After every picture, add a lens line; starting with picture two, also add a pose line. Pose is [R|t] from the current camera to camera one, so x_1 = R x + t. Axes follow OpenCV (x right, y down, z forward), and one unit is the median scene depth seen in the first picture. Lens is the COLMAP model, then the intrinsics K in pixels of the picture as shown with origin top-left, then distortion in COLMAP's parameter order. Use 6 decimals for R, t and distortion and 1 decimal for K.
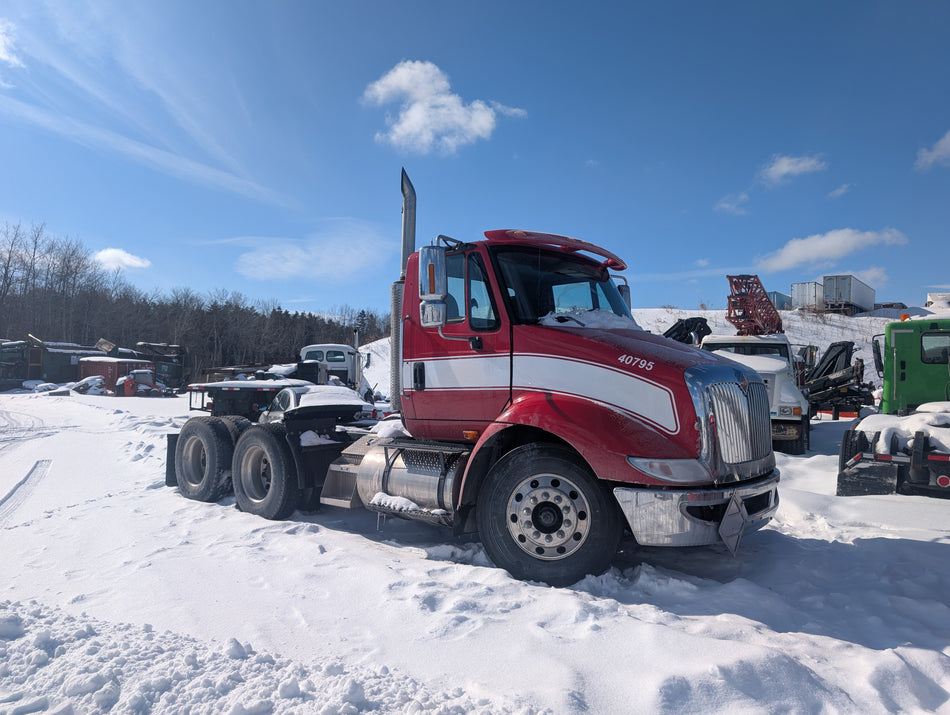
lens RADIAL K [[719.6, 0, 475.0], [0, 719.6, 357.5], [0, 0, 1]] dist [0.050466, -0.066681]
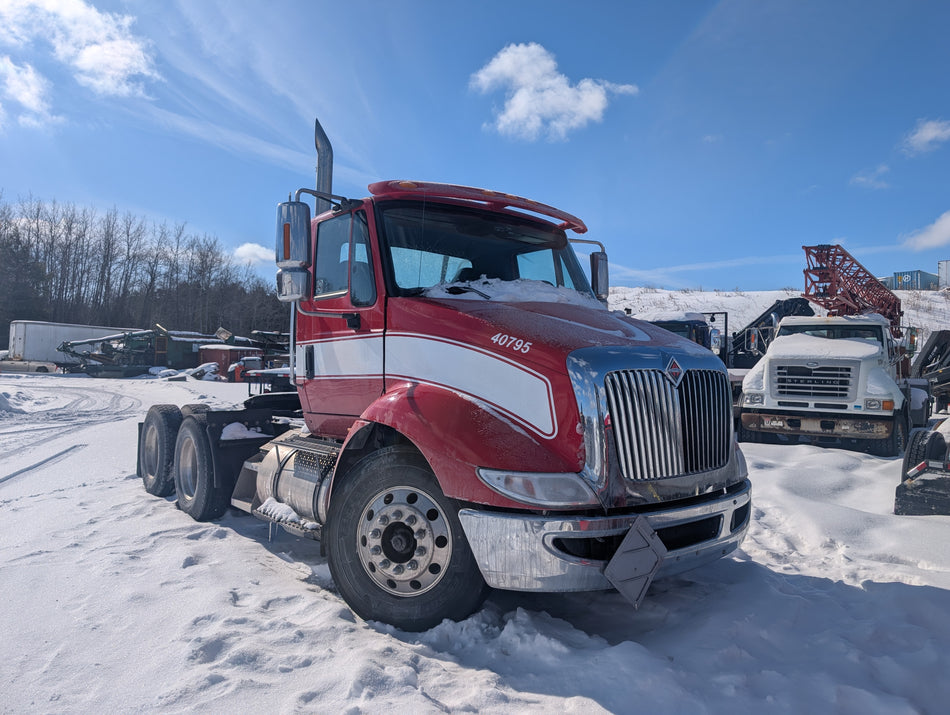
lens RADIAL K [[714.2, 0, 481.8], [0, 714.2, 346.3], [0, 0, 1]] dist [0.001619, 0.007150]
pose [[0.984482, -0.002804, -0.175463, 0.244260], [0.003016, 0.999995, 0.000941, 0.007148], [0.175460, -0.001455, 0.984486, 0.193737]]
